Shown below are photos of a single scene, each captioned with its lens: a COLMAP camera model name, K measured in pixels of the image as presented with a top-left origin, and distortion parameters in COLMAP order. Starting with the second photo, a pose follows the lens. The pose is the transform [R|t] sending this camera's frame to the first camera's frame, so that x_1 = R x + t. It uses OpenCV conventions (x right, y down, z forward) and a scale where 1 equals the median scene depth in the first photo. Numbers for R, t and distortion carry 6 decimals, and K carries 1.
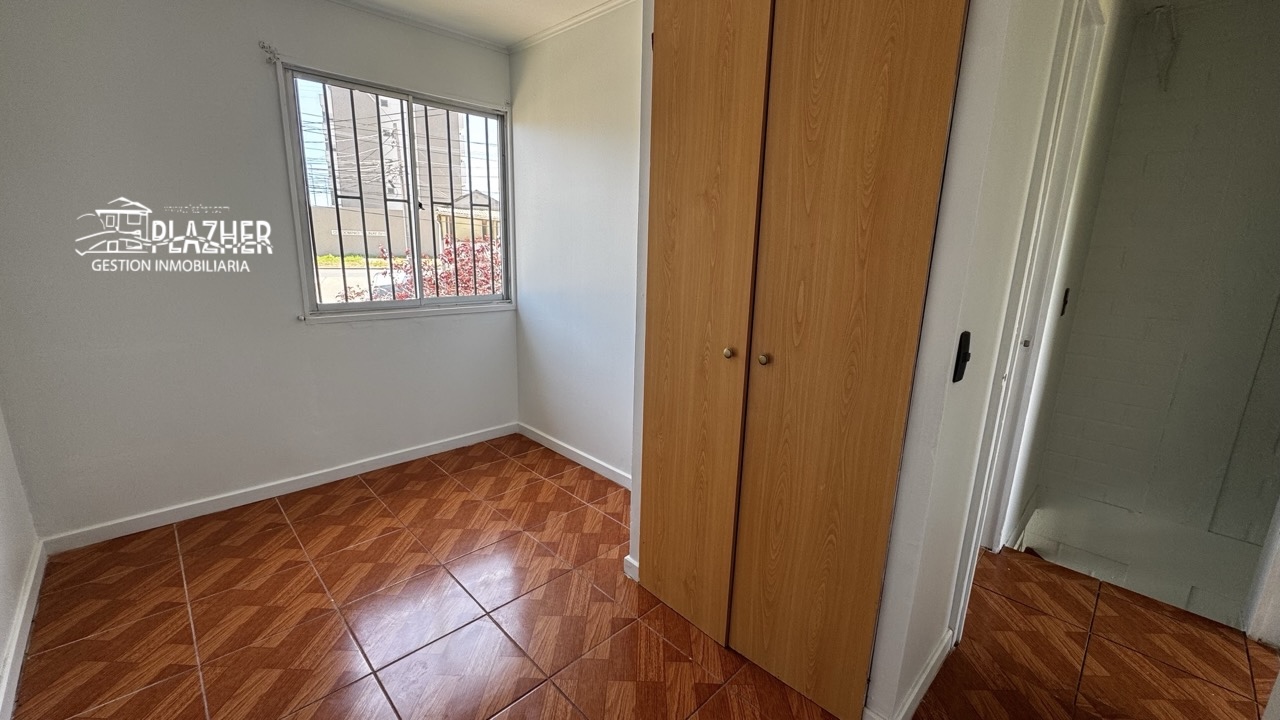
lens RADIAL K [[513.9, 0, 640.6], [0, 513.9, 353.5], [0, 0, 1]] dist [-0.001579, -0.021767]
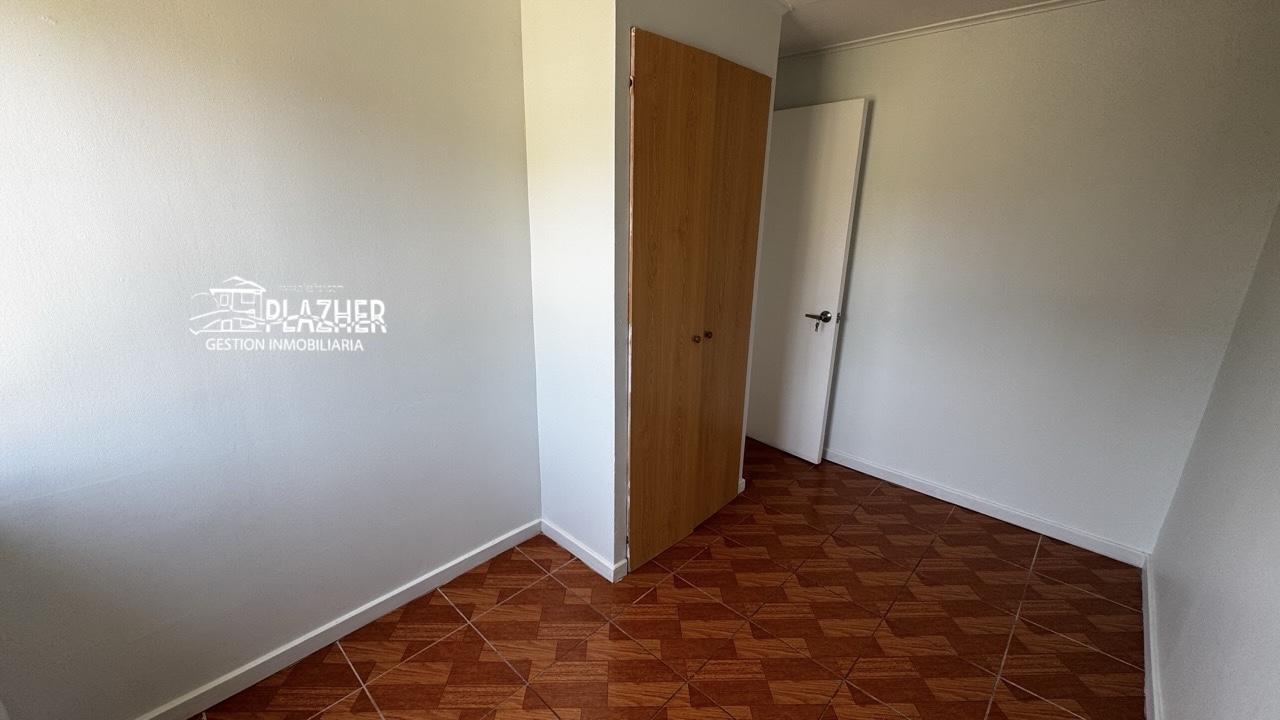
lens RADIAL K [[512.0, 0, 640.0], [0, 512.0, 360.0], [0, 0, 1]] dist [-0.003187, -0.000065]
pose [[-0.038447, -0.301374, 0.952731, -1.216641], [0.199018, 0.932025, 0.302855, -0.416017], [-0.979241, 0.201255, 0.024146, 1.128968]]
